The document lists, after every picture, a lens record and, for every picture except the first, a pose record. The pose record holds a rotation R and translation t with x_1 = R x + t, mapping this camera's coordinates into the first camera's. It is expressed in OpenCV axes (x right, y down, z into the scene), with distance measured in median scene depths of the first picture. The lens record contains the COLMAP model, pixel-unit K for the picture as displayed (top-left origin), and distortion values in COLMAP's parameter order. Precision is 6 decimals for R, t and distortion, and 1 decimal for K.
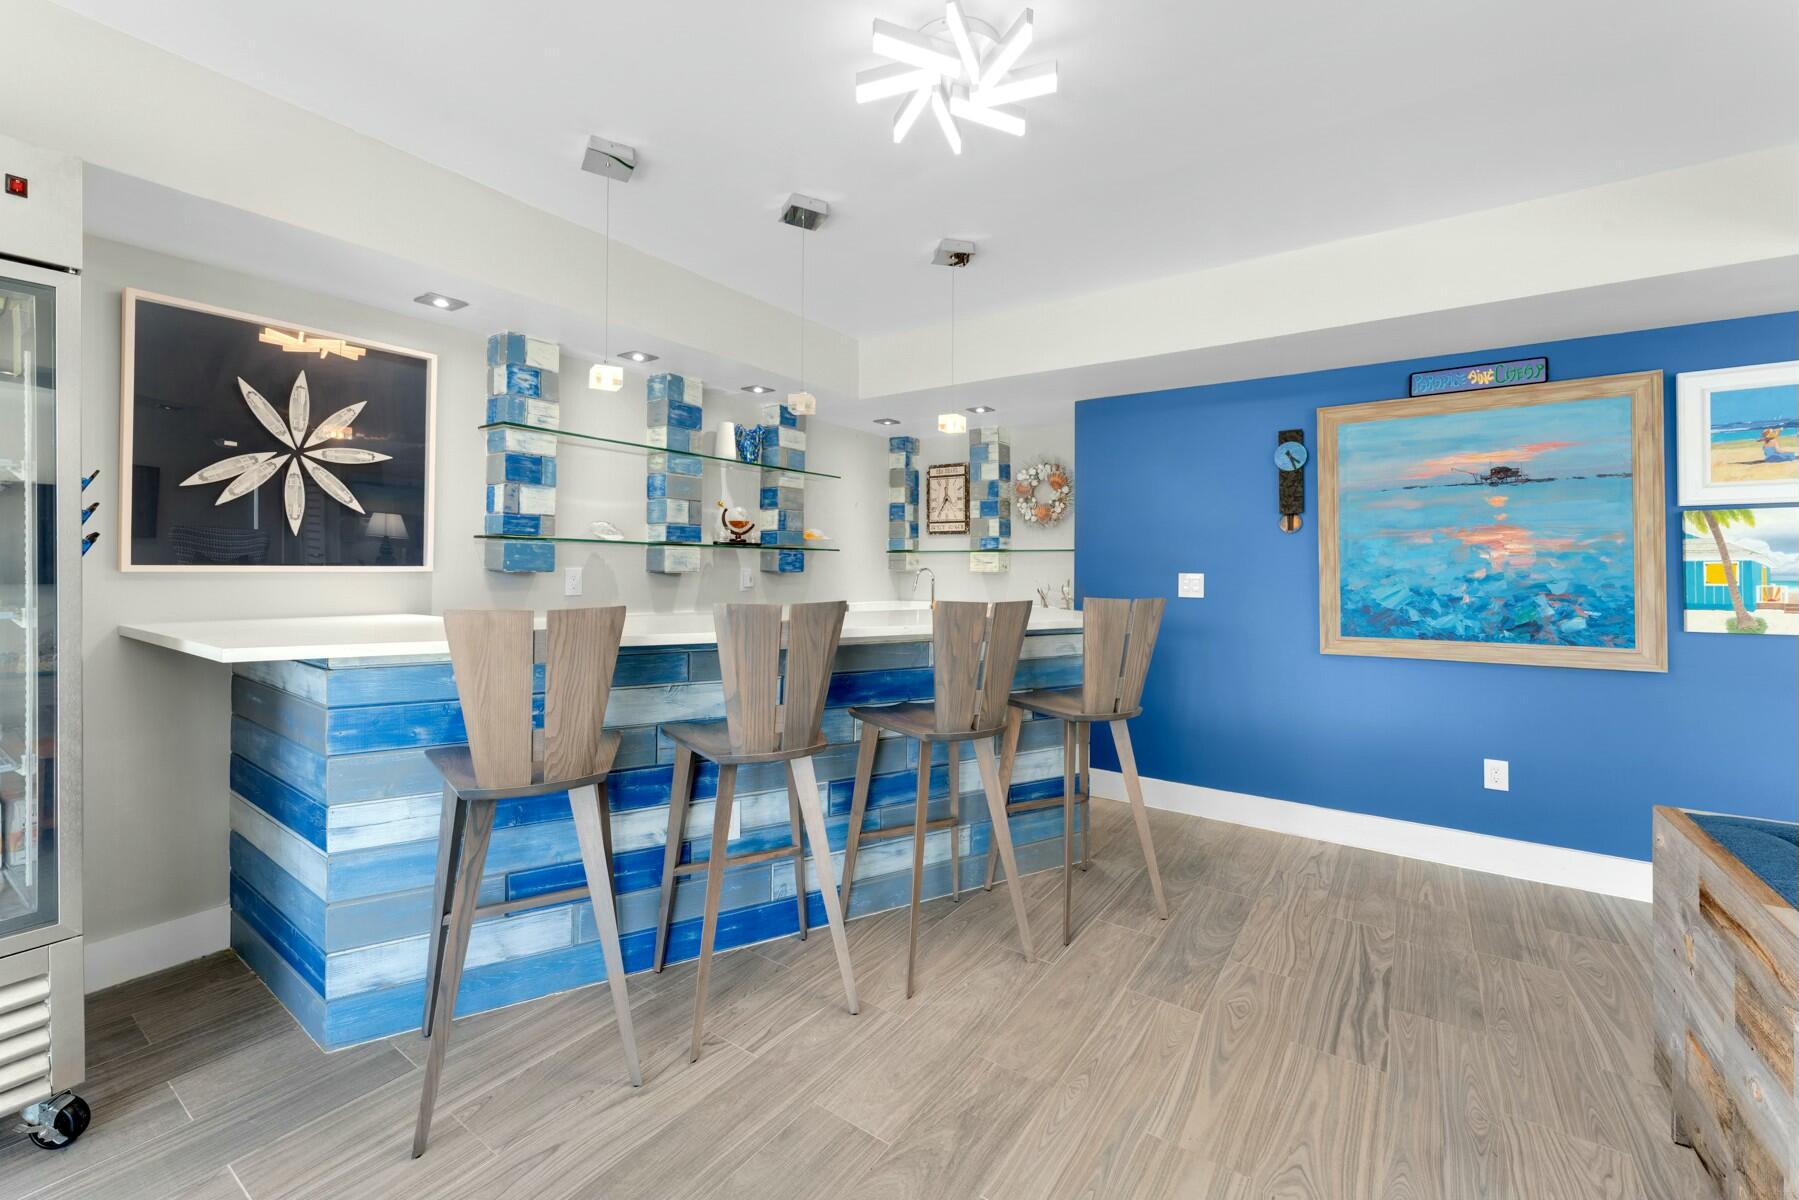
lens RADIAL K [[725.0, 0, 914.8], [0, 725.0, 561.9], [0, 0, 1]] dist [0.000304, -0.000230]
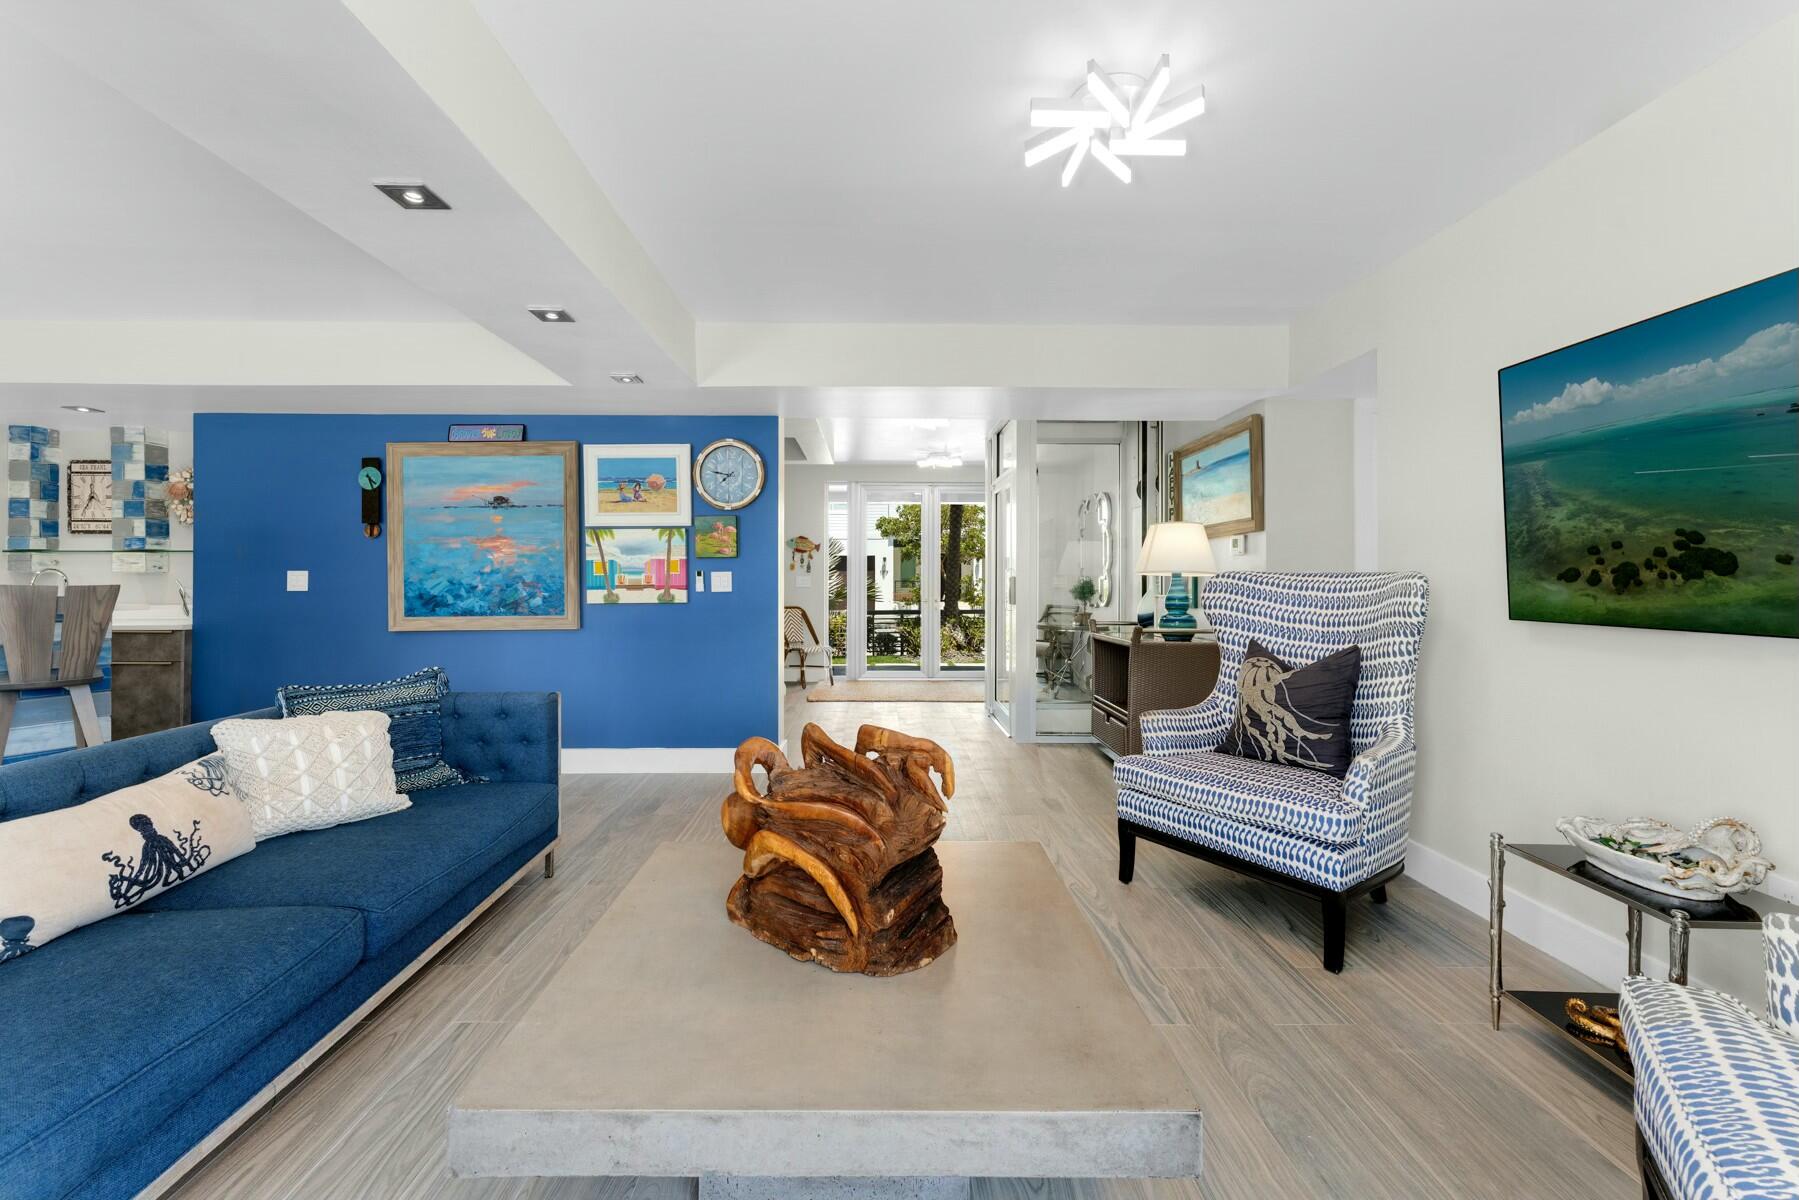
lens RADIAL K [[725.0, 0, 883.2], [0, 725.0, 586.2], [0, 0, 1]] dist [0.000304, -0.000230]
pose [[0.823126, -0.010703, 0.567758, 0.564589], [0.000757, 0.999842, 0.017752, 0.023730], [-0.567858, -0.014182, 0.823004, -0.597799]]
